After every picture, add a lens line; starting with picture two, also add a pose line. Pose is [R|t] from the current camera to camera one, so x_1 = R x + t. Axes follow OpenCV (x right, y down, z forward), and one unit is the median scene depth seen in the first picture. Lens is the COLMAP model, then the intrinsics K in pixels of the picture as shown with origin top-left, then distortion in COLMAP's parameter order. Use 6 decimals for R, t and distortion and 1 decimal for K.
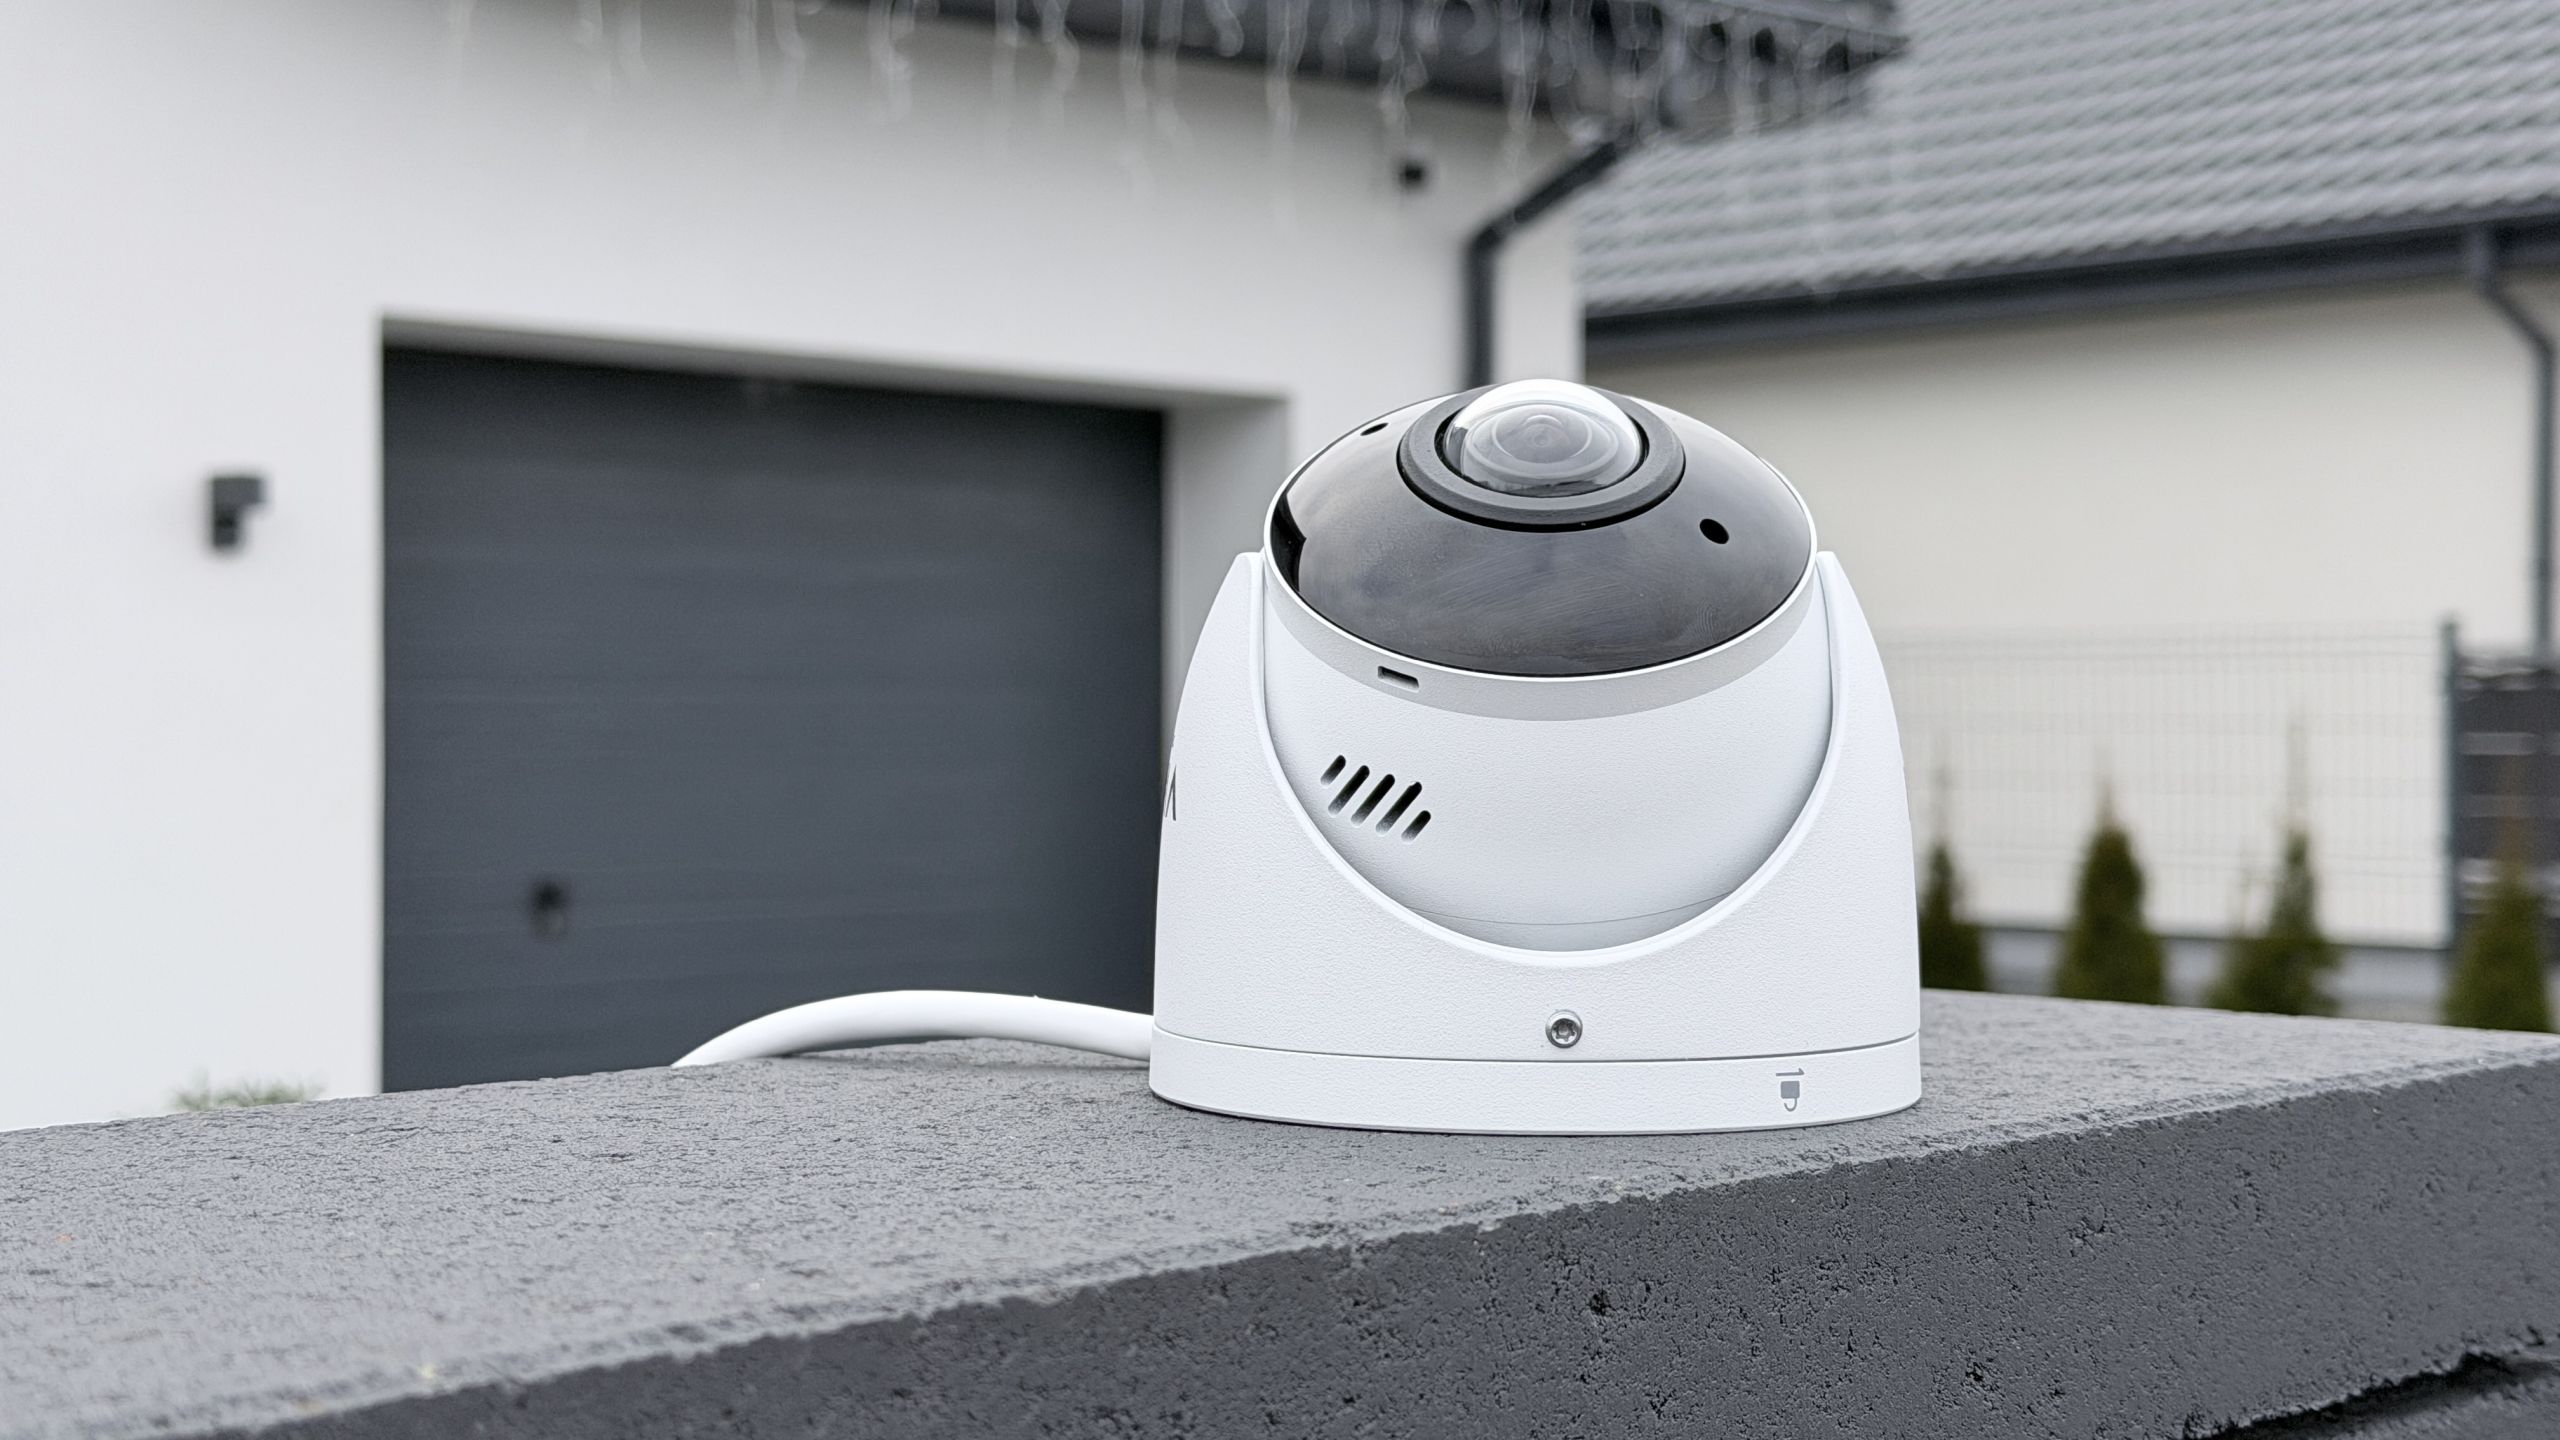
lens RADIAL K [[3733.6, 0, 1313.7], [0, 3733.6, 715.7], [0, 0, 1]] dist [0.124778, 0.000000]
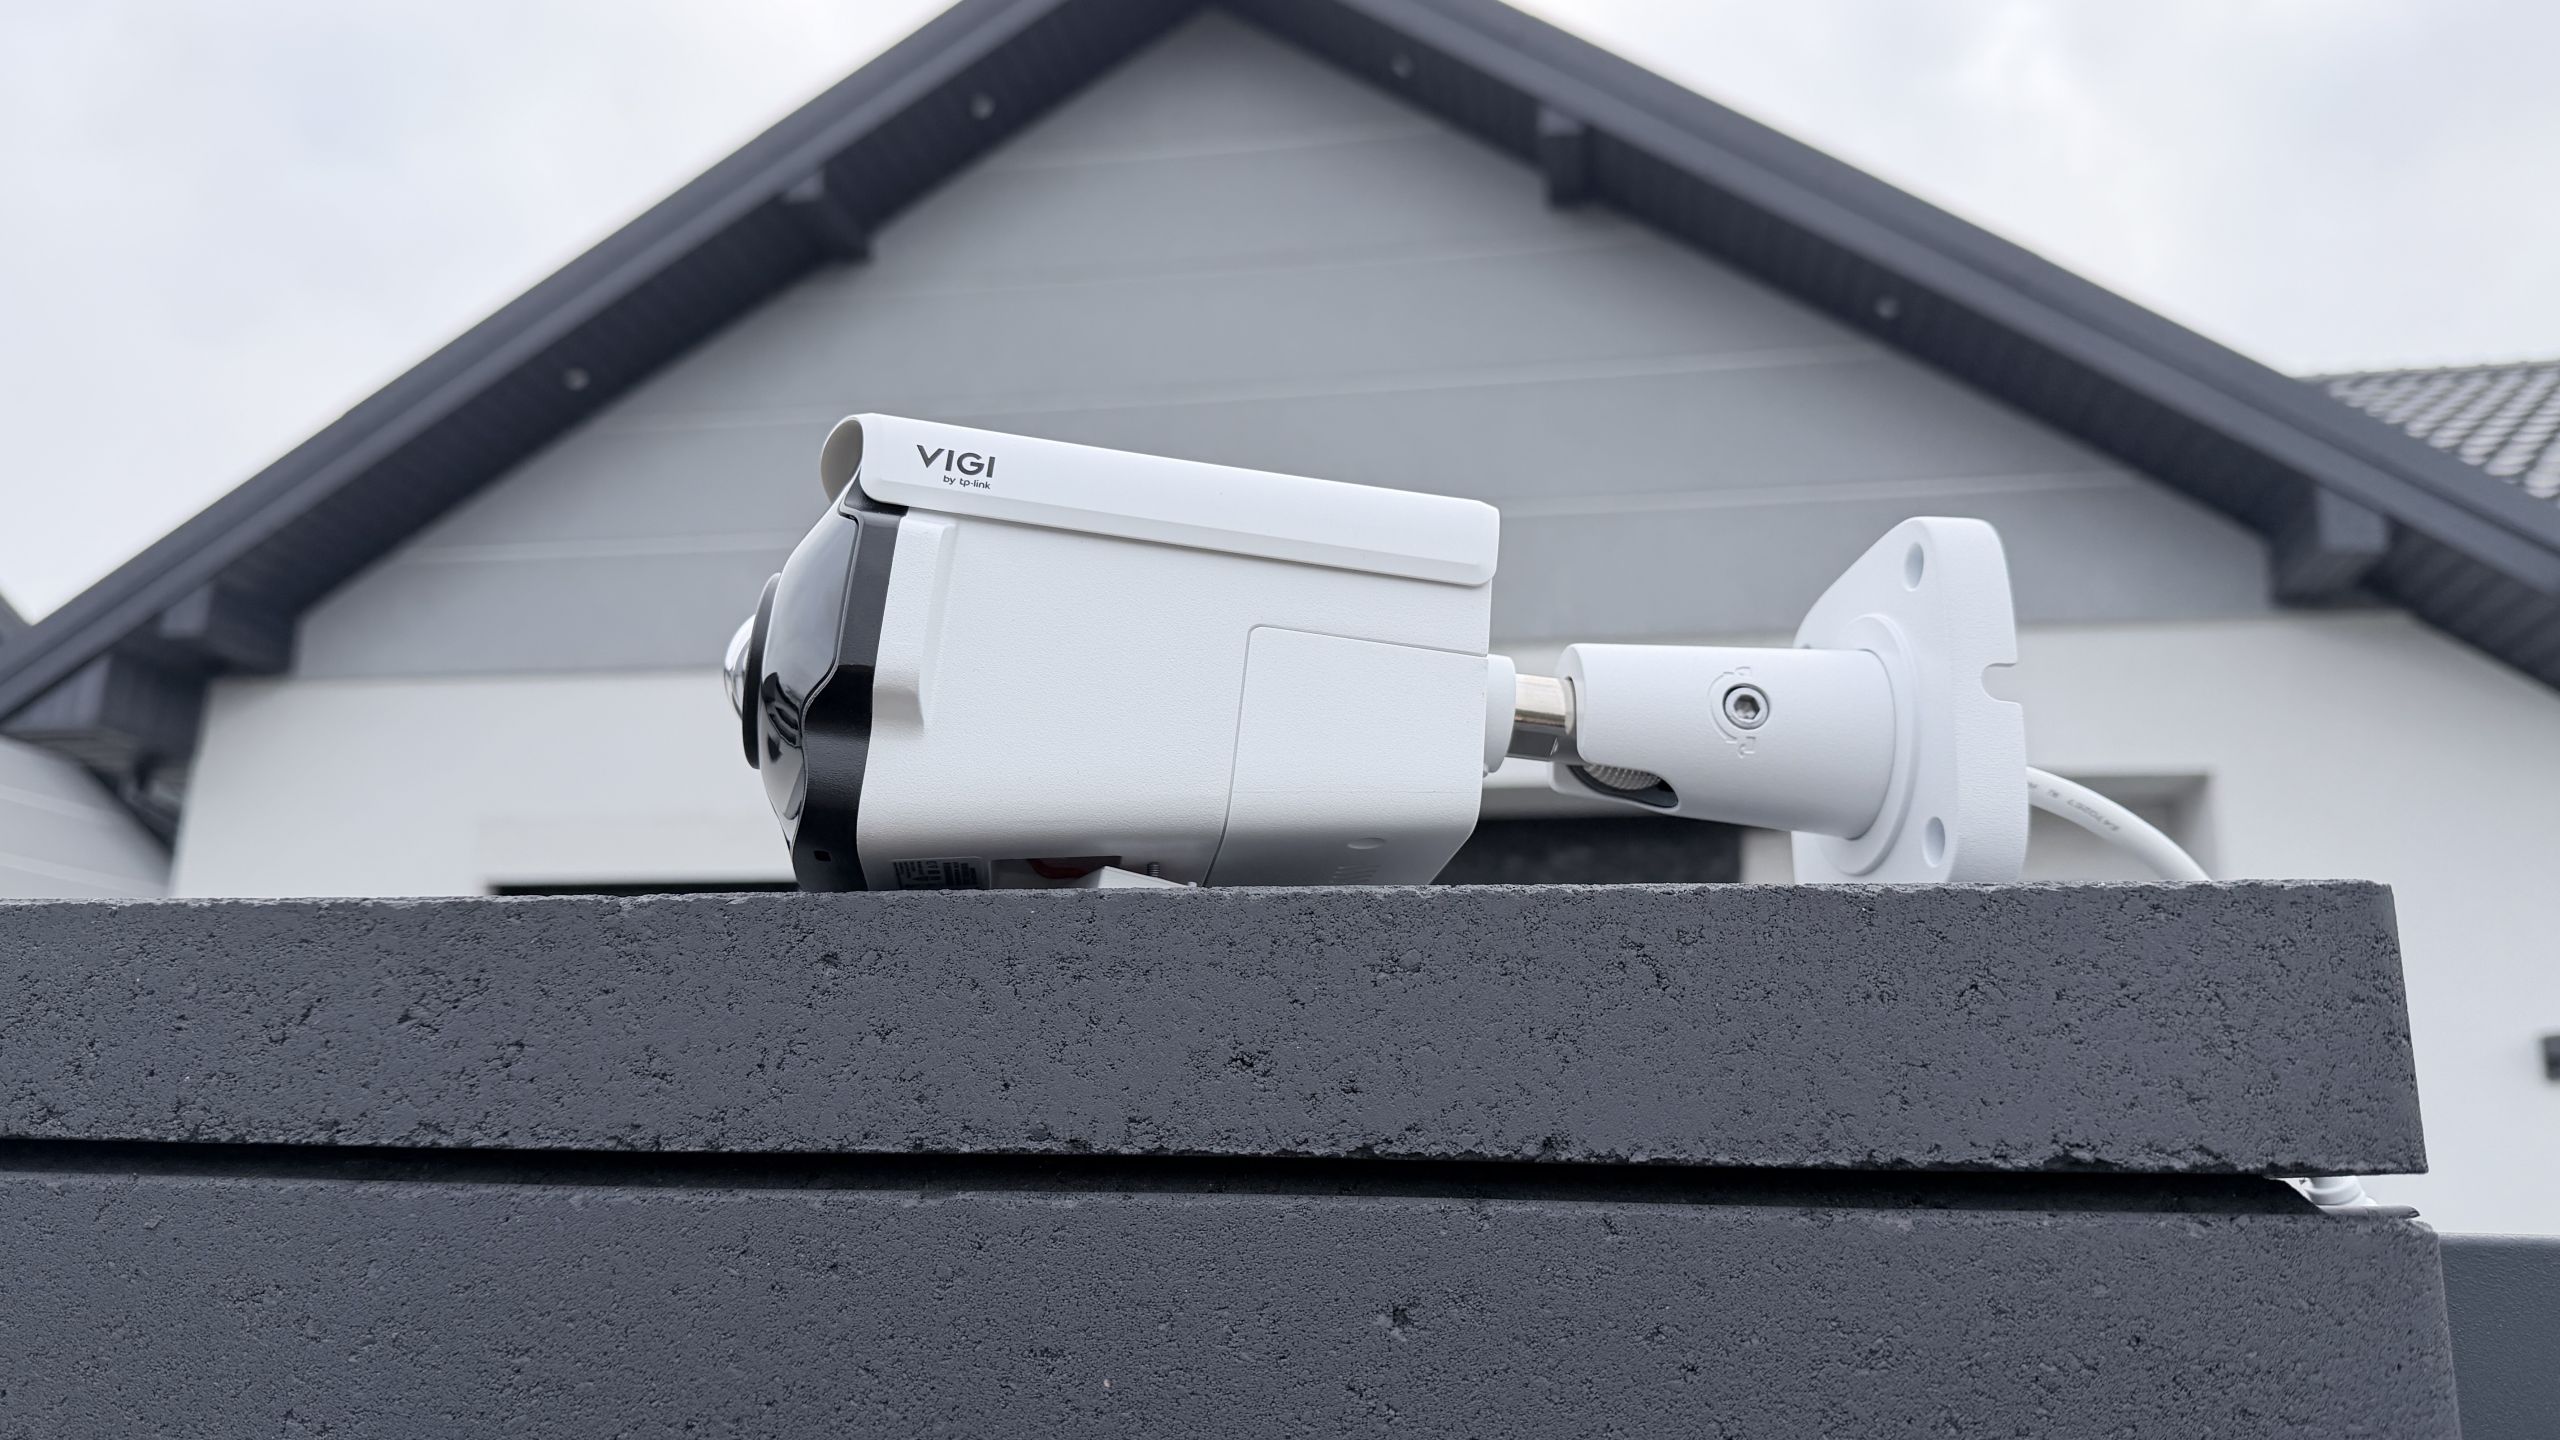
lens RADIAL K [[1898.5, 0, 1281.8], [0, 1898.5, 699.7], [0, 0, 1]] dist [0.026974, -0.079283]
pose [[0.577910, -0.203692, -0.790272, 0.724267], [-0.019502, 0.964628, -0.262893, 0.222274], [0.815868, 0.167341, 0.553496, 0.600580]]
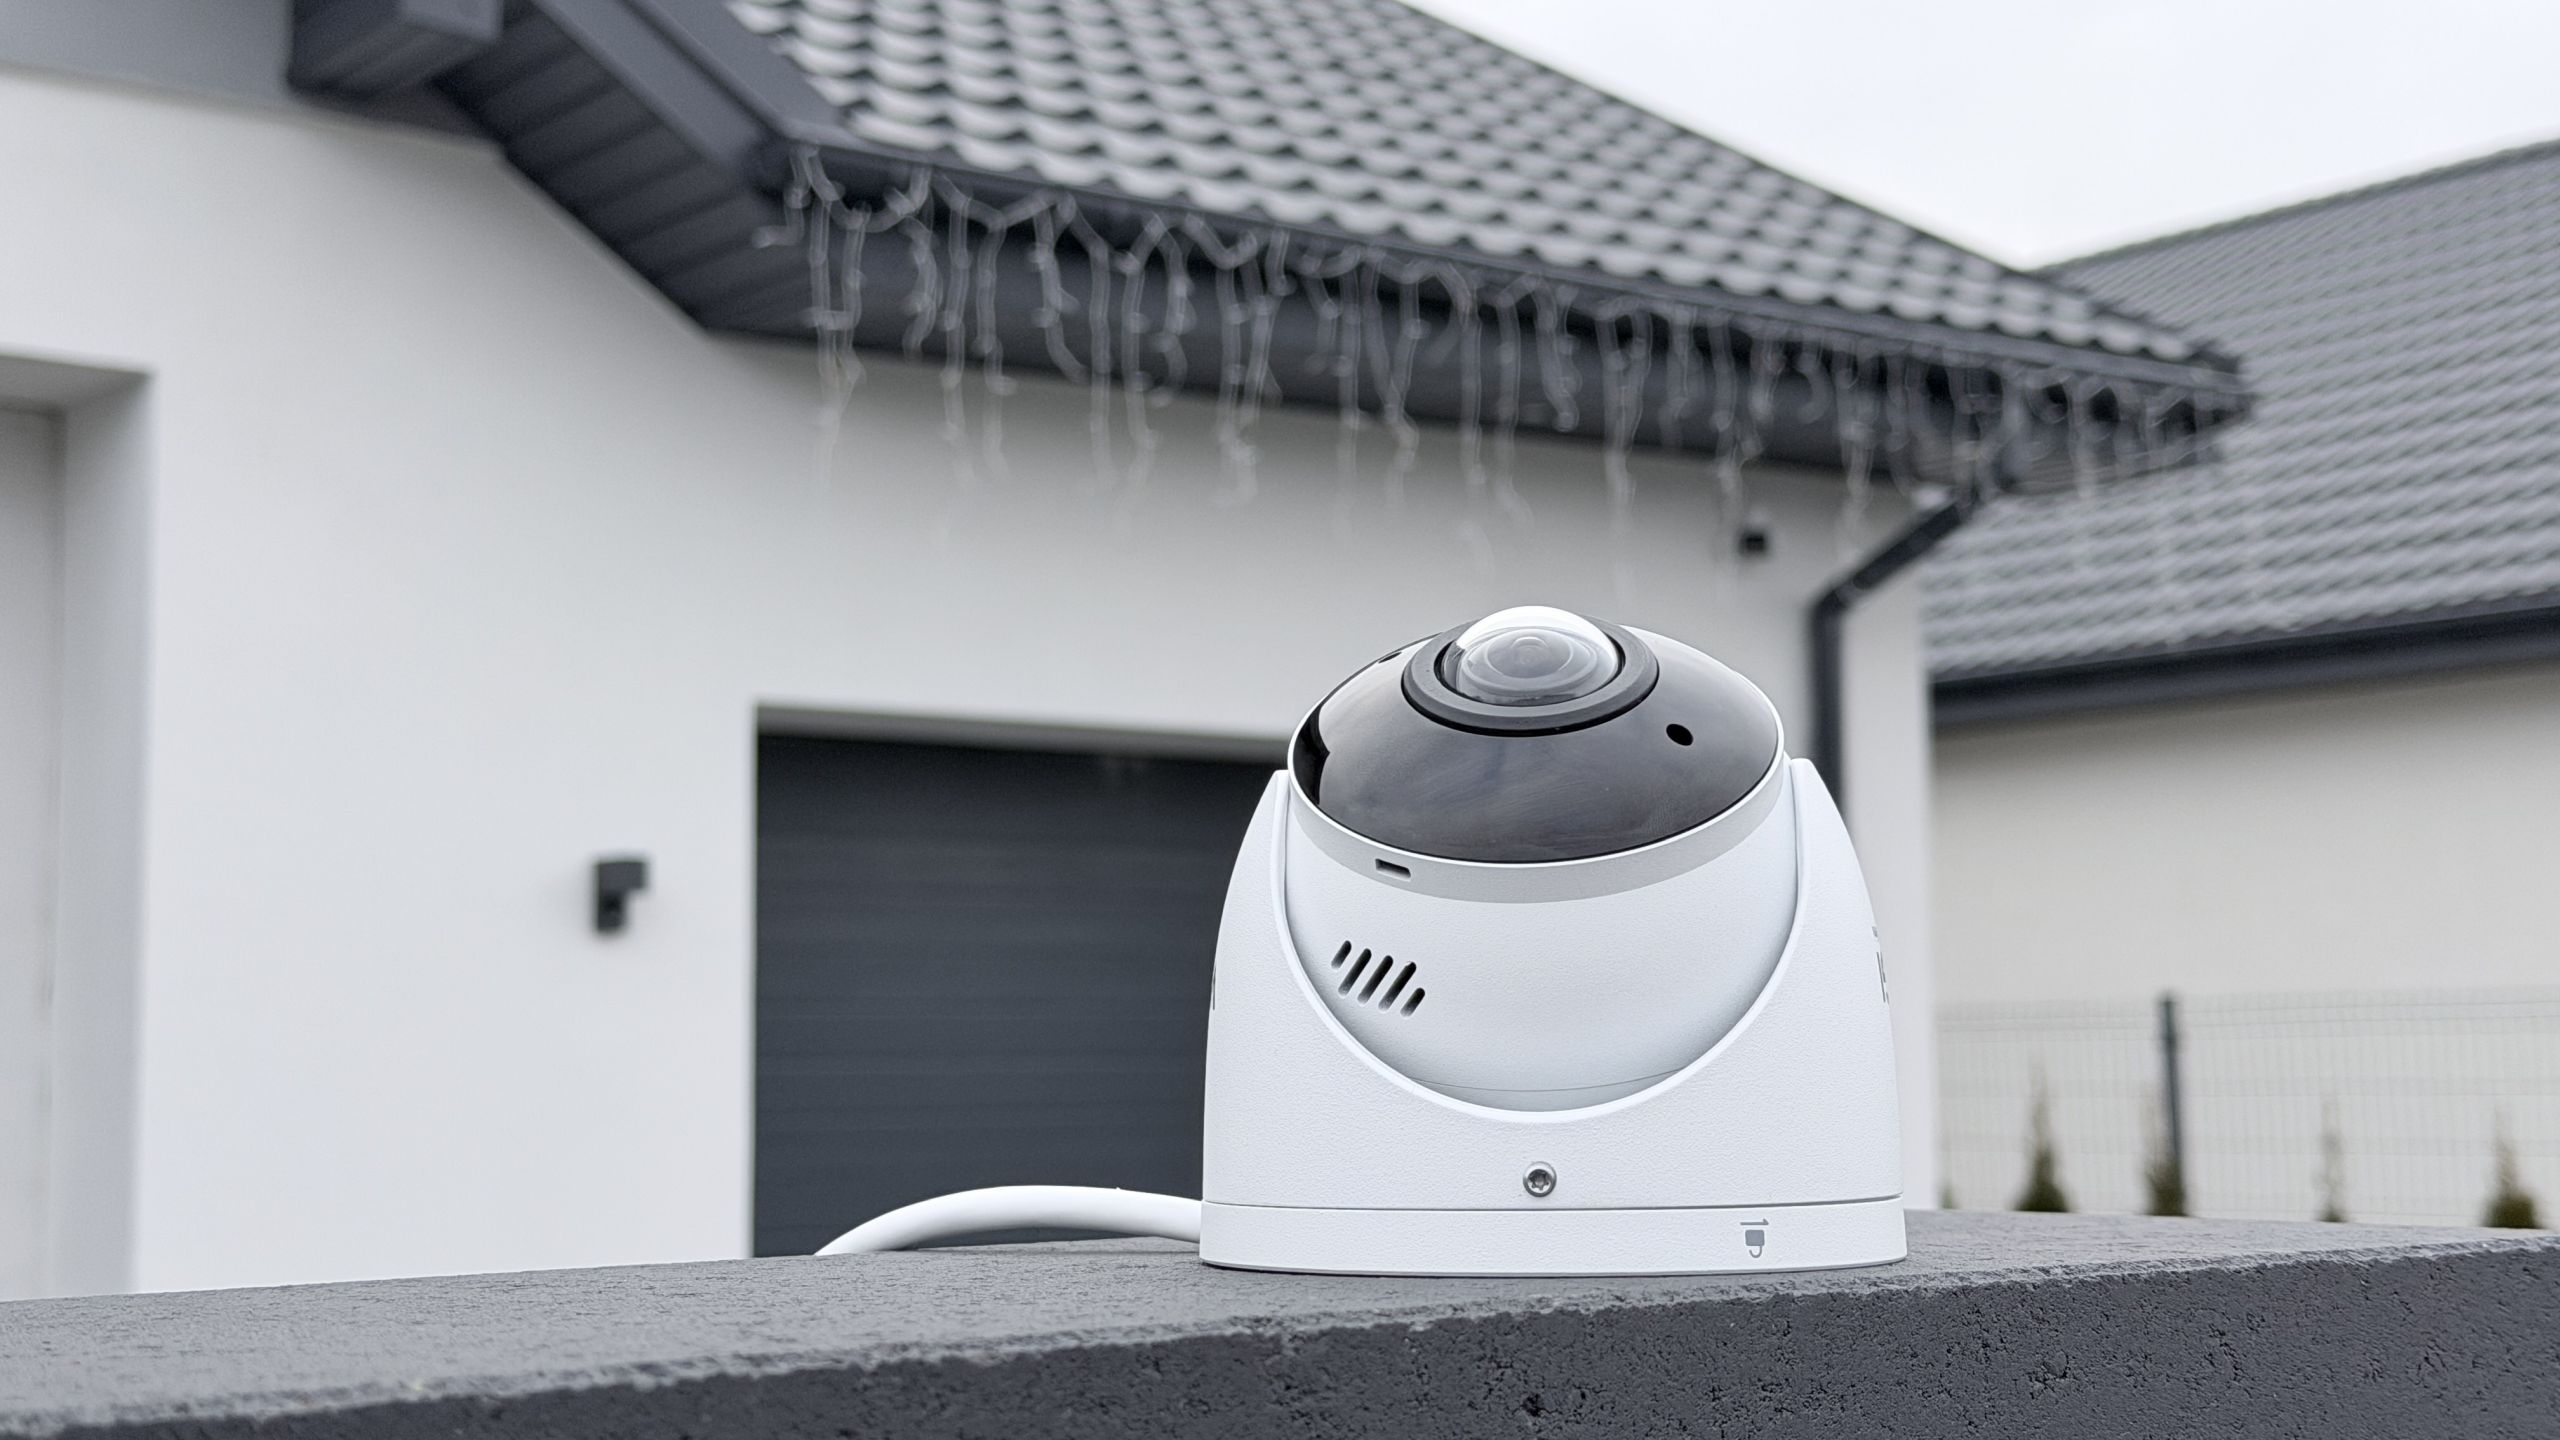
lens RADIAL K [[3733.6, 0, 1315.9], [0, 3733.6, 686.6], [0, 0, 1]] dist [0.124778, 0.000000]
pose [[0.994629, -0.024558, -0.100545, 0.111634], [0.013345, 0.993763, -0.110713, 0.058119], [0.102637, 0.108777, 0.988753, -0.113208]]
